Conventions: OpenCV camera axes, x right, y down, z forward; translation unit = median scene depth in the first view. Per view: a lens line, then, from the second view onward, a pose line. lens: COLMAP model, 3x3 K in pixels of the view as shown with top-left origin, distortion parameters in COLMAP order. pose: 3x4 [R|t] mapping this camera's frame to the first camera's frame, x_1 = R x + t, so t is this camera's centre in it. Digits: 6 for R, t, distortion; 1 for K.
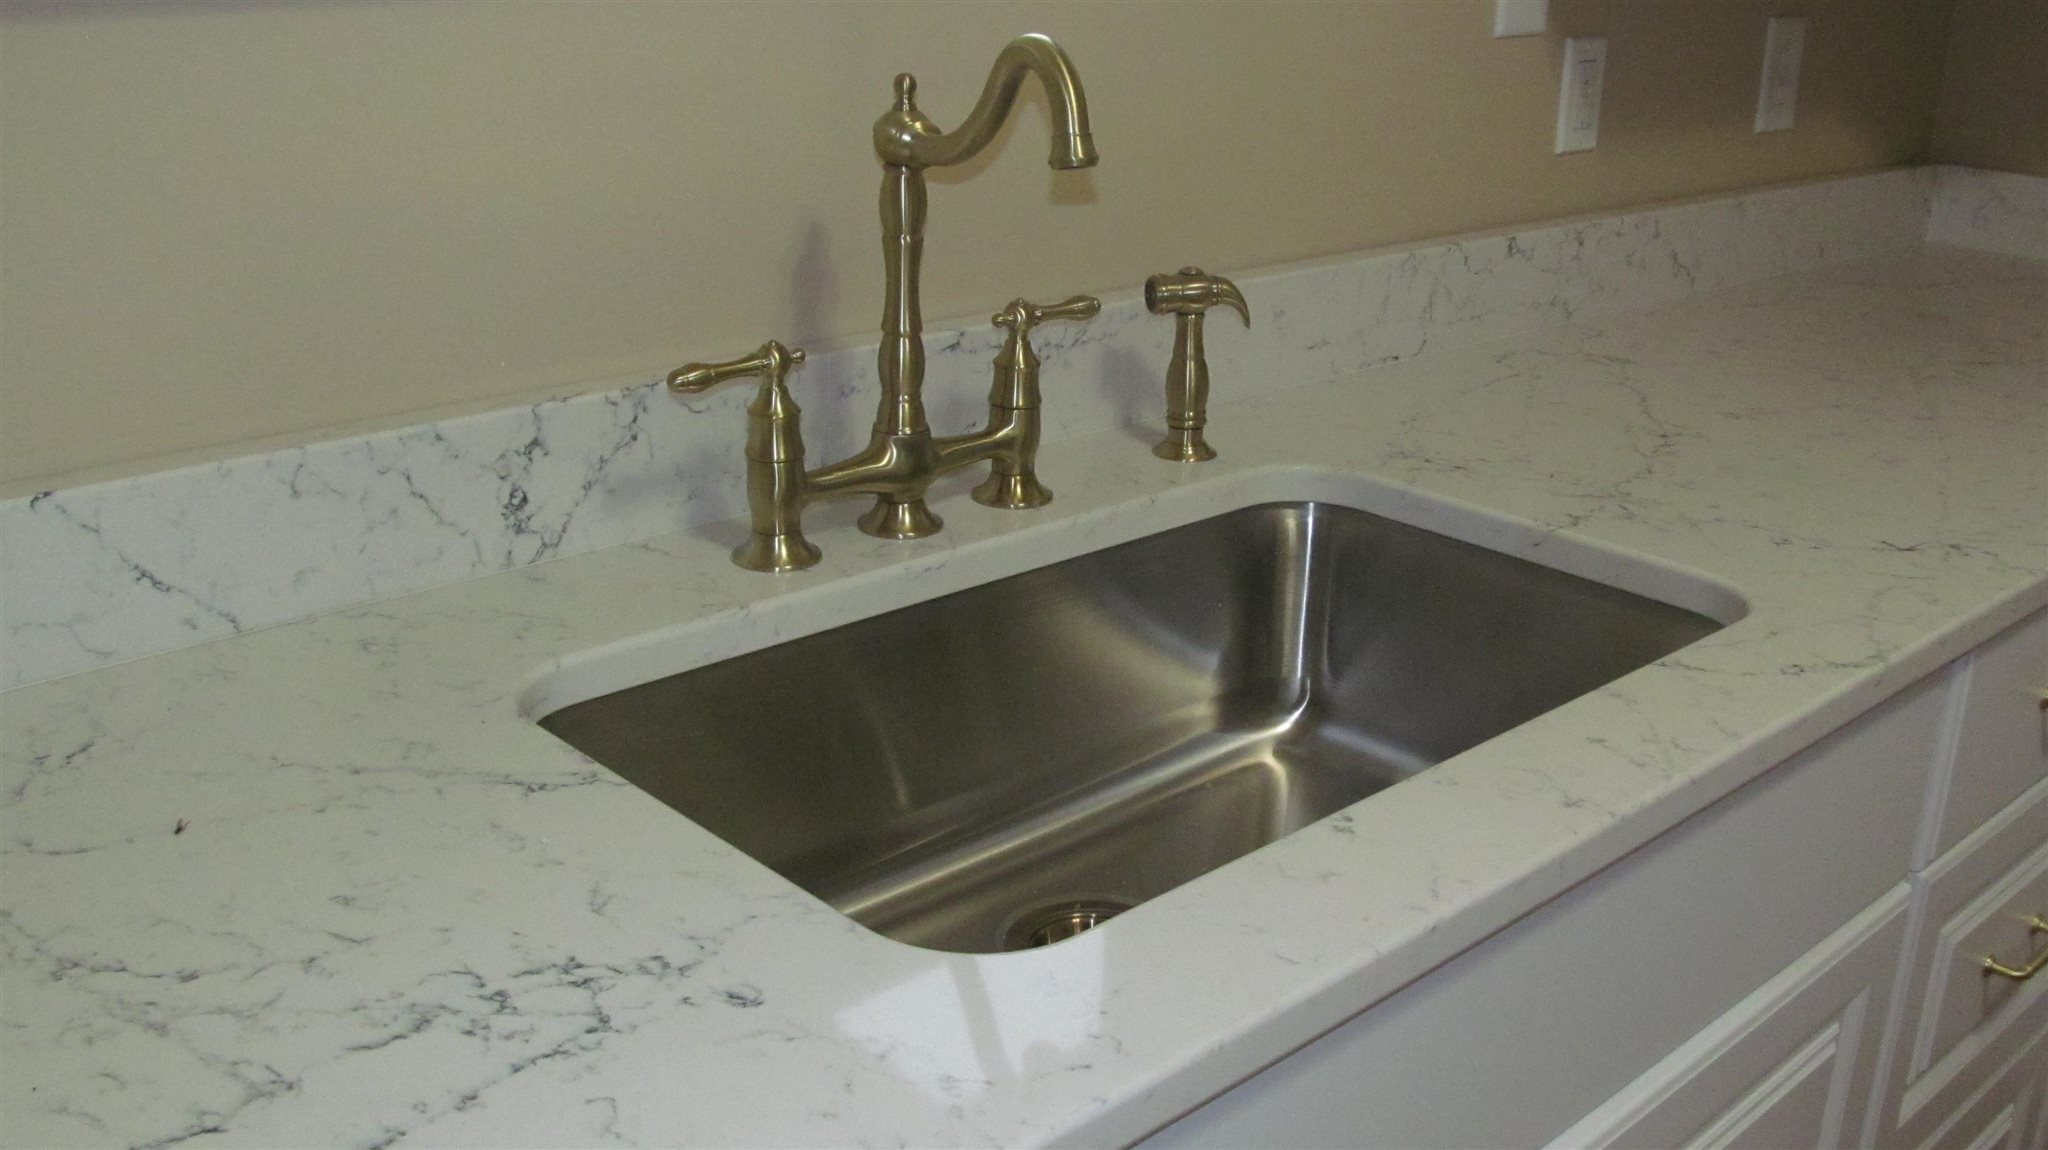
lens RADIAL K [[1972.3, 0, 992.2], [0, 1972.3, 579.4], [0, 0, 1]] dist [-0.056022, -0.016368]
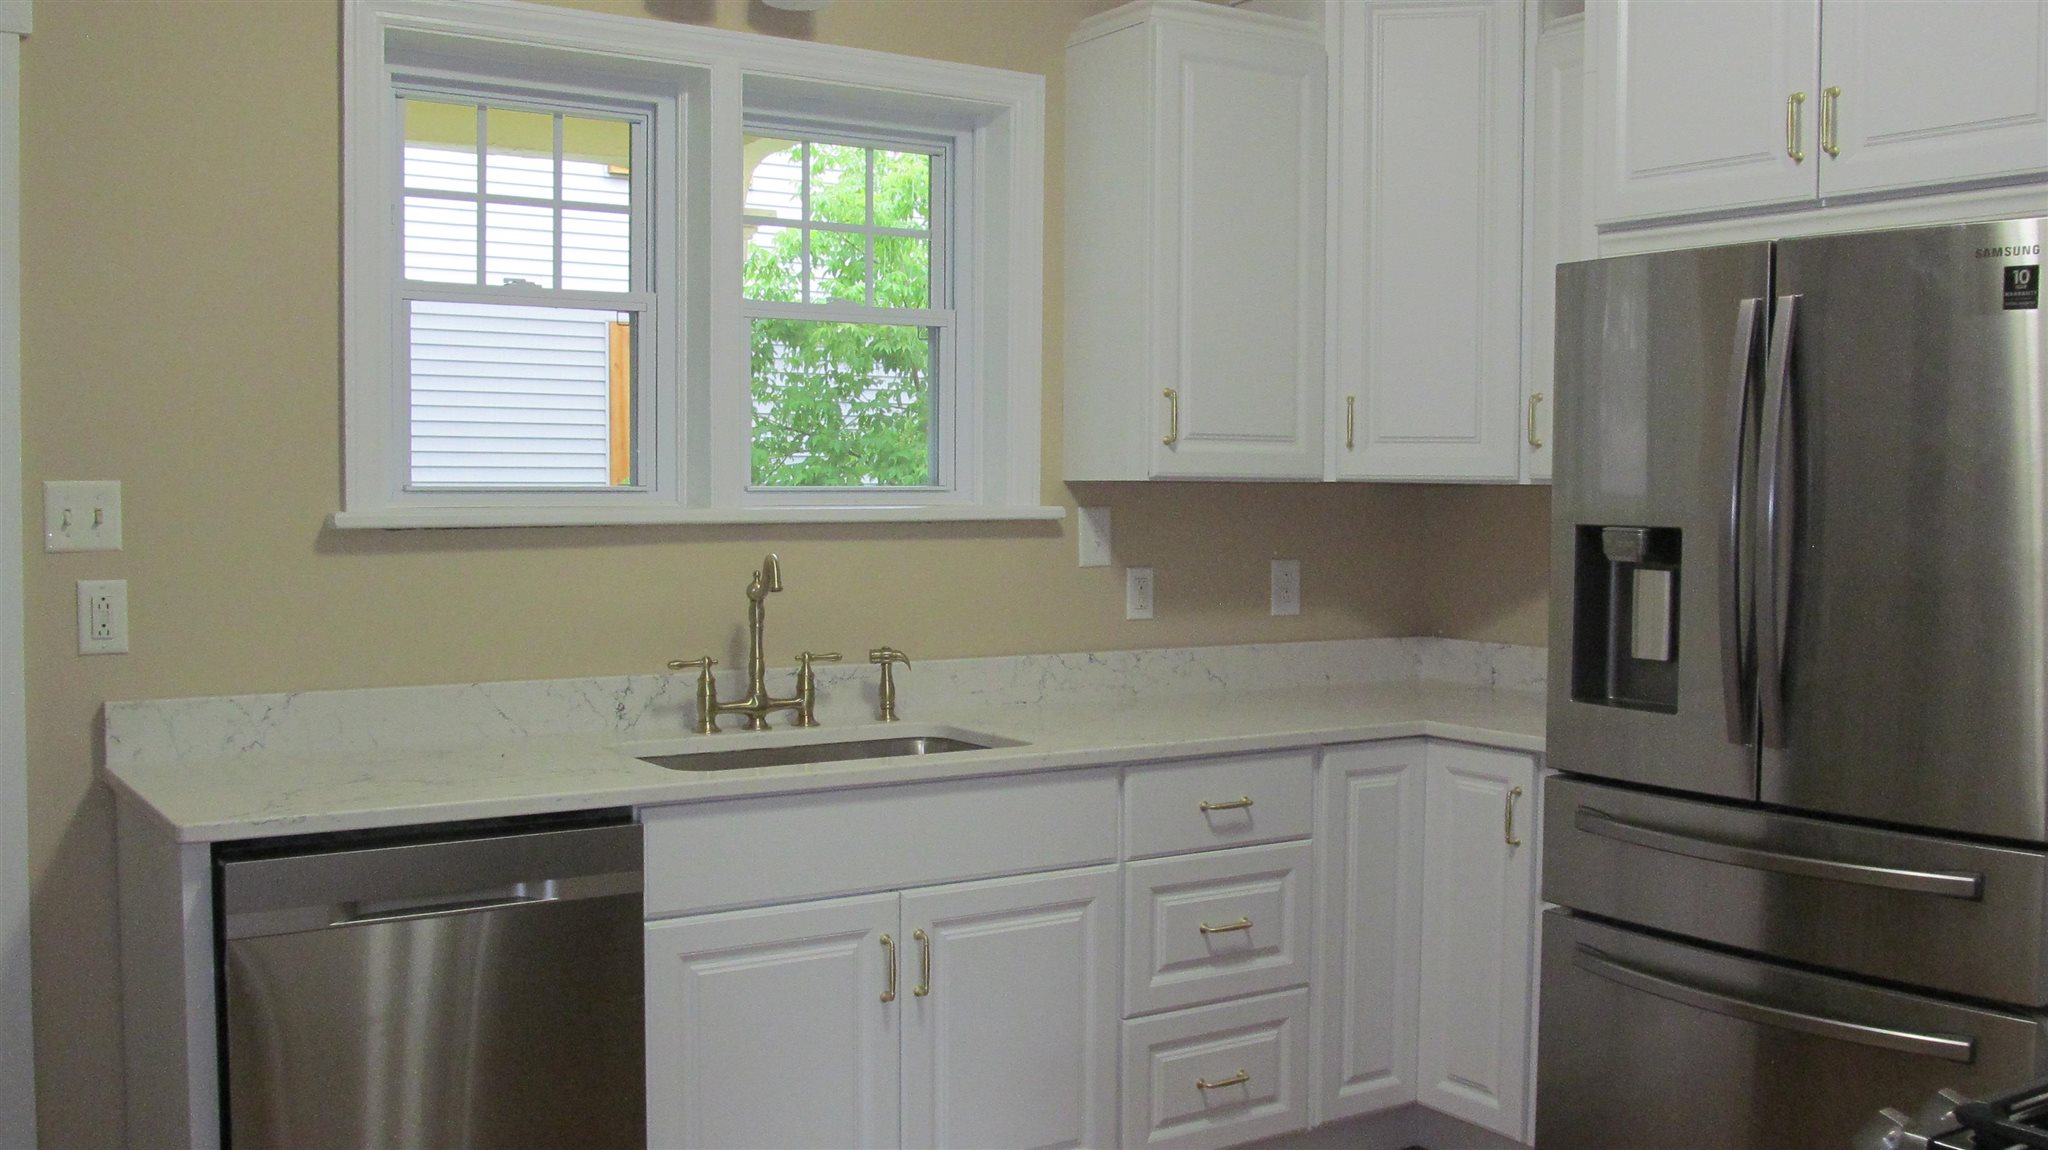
lens RADIAL K [[1972.3, 0, 992.2], [0, 1972.3, 579.4], [0, 0, 1]] dist [-0.056022, -0.016368]
pose [[0.987305, -0.011212, -0.158438, 0.712578], [-0.036178, 0.955410, -0.293057, 0.566218], [0.154659, 0.295068, 0.942876, -1.613983]]
